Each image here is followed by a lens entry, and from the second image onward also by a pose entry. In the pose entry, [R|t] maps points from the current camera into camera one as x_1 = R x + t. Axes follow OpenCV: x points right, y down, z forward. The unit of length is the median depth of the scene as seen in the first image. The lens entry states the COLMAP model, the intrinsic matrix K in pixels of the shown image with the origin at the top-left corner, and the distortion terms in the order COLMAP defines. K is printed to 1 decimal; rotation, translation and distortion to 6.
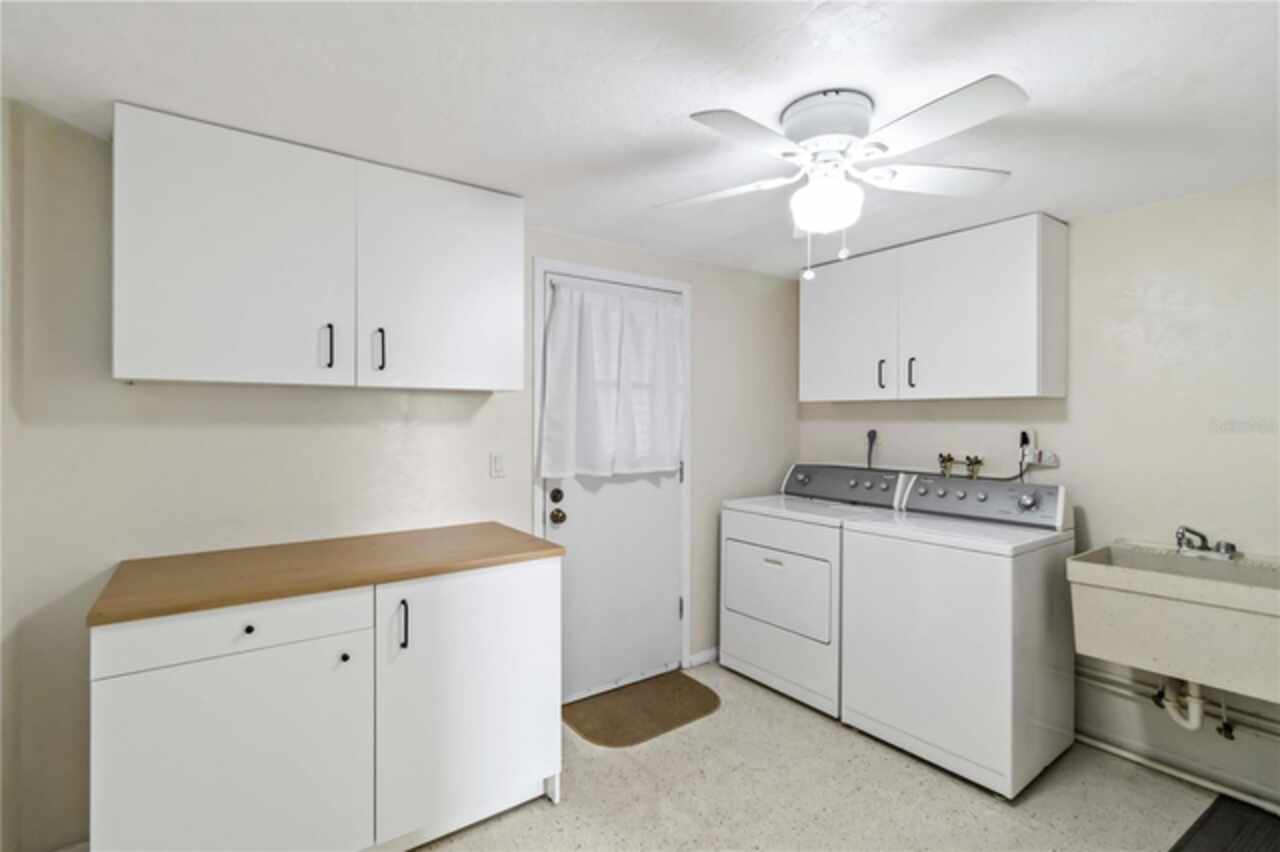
lens RADIAL K [[614.2, 0, 619.3], [0, 614.2, 425.2], [0, 0, 1]] dist [0.003262, 0.000927]
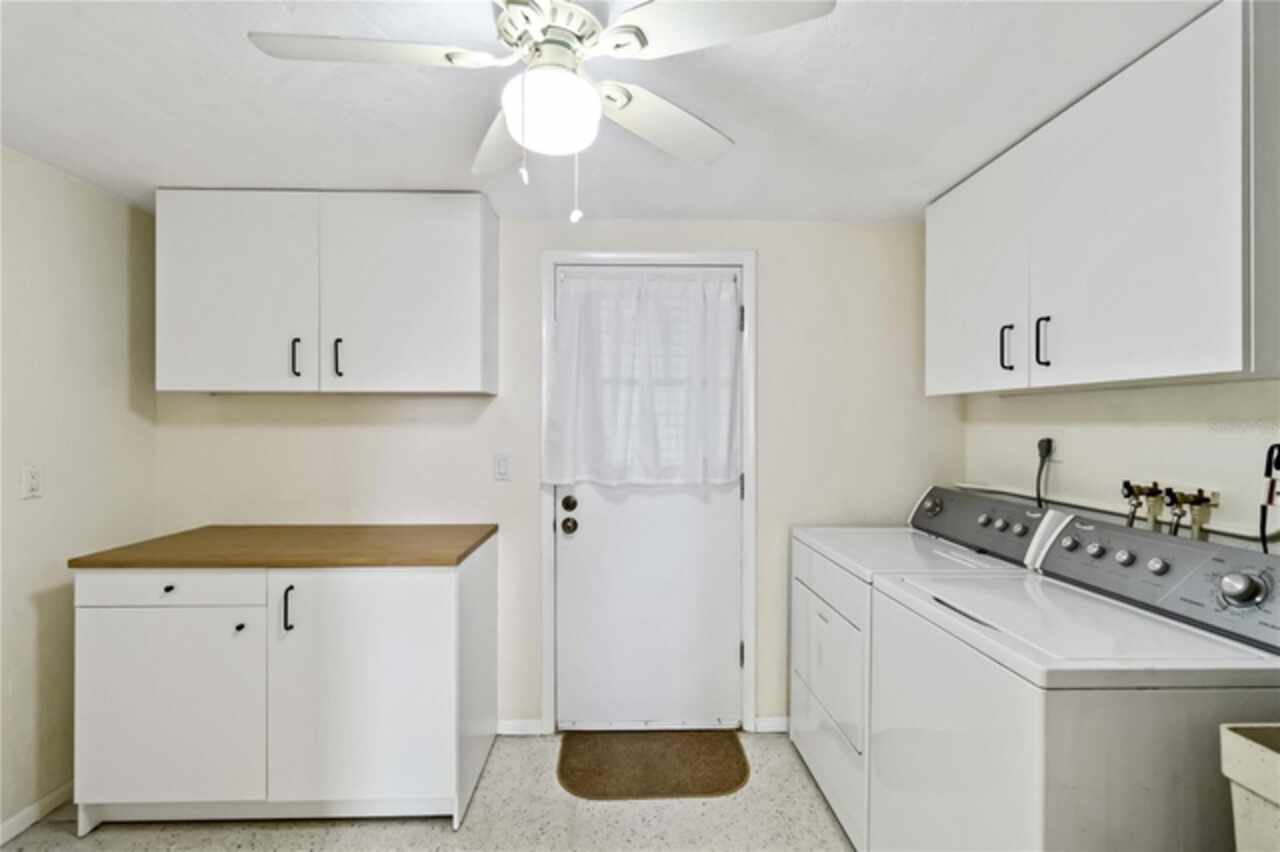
lens RADIAL K [[614.2, 0, 639.3], [0, 614.2, 424.3], [0, 0, 1]] dist [0.003262, 0.000927]
pose [[0.818745, 0.003545, -0.574147, 0.506929], [-0.005259, 0.999985, -0.001324, -0.003796], [0.574134, 0.004104, 0.818751, 0.294359]]
